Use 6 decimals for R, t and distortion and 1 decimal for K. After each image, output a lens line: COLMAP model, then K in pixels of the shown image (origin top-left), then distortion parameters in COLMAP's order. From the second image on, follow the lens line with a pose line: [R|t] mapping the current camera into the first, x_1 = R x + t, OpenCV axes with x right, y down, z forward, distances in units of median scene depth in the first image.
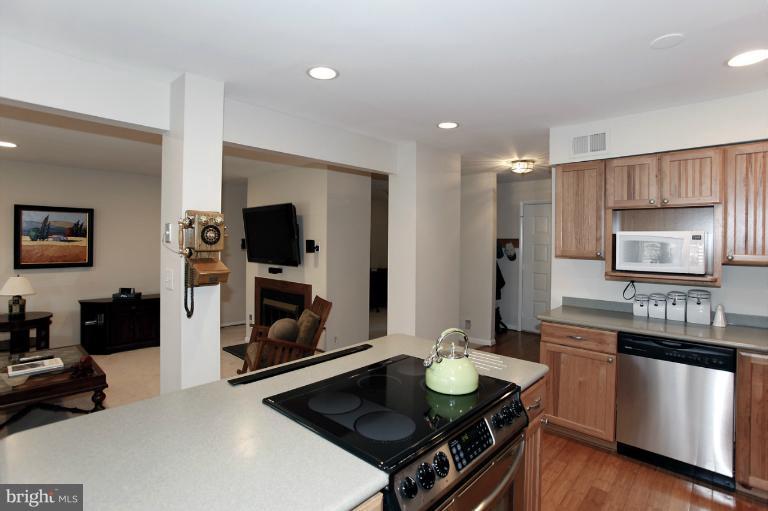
lens RADIAL K [[377.2, 0, 389.3], [0, 377.2, 243.2], [0, 0, 1]] dist [-0.030844, 0.000790]
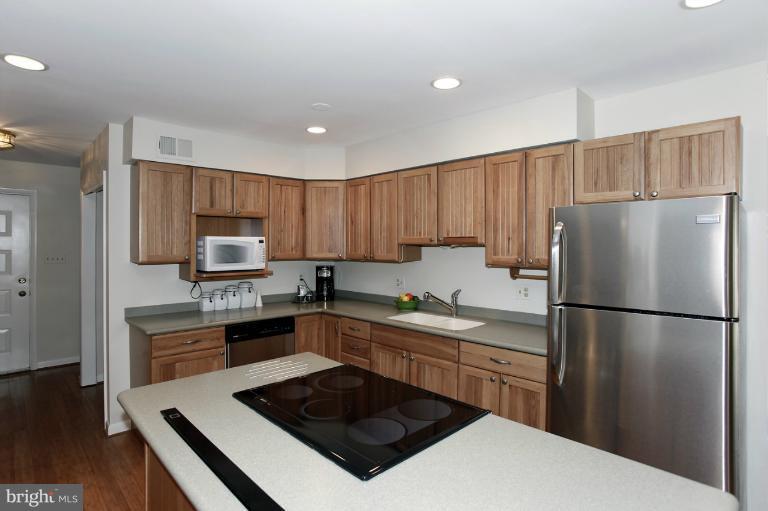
lens RADIAL K [[377.2, 0, 389.3], [0, 377.2, 243.2], [0, 0, 1]] dist [-0.030844, 0.000790]
pose [[0.091821, -0.008623, 0.995738, -0.432131], [0.013174, 0.999886, 0.007444, -0.011808], [-0.995688, 0.012434, 0.091924, 0.371523]]
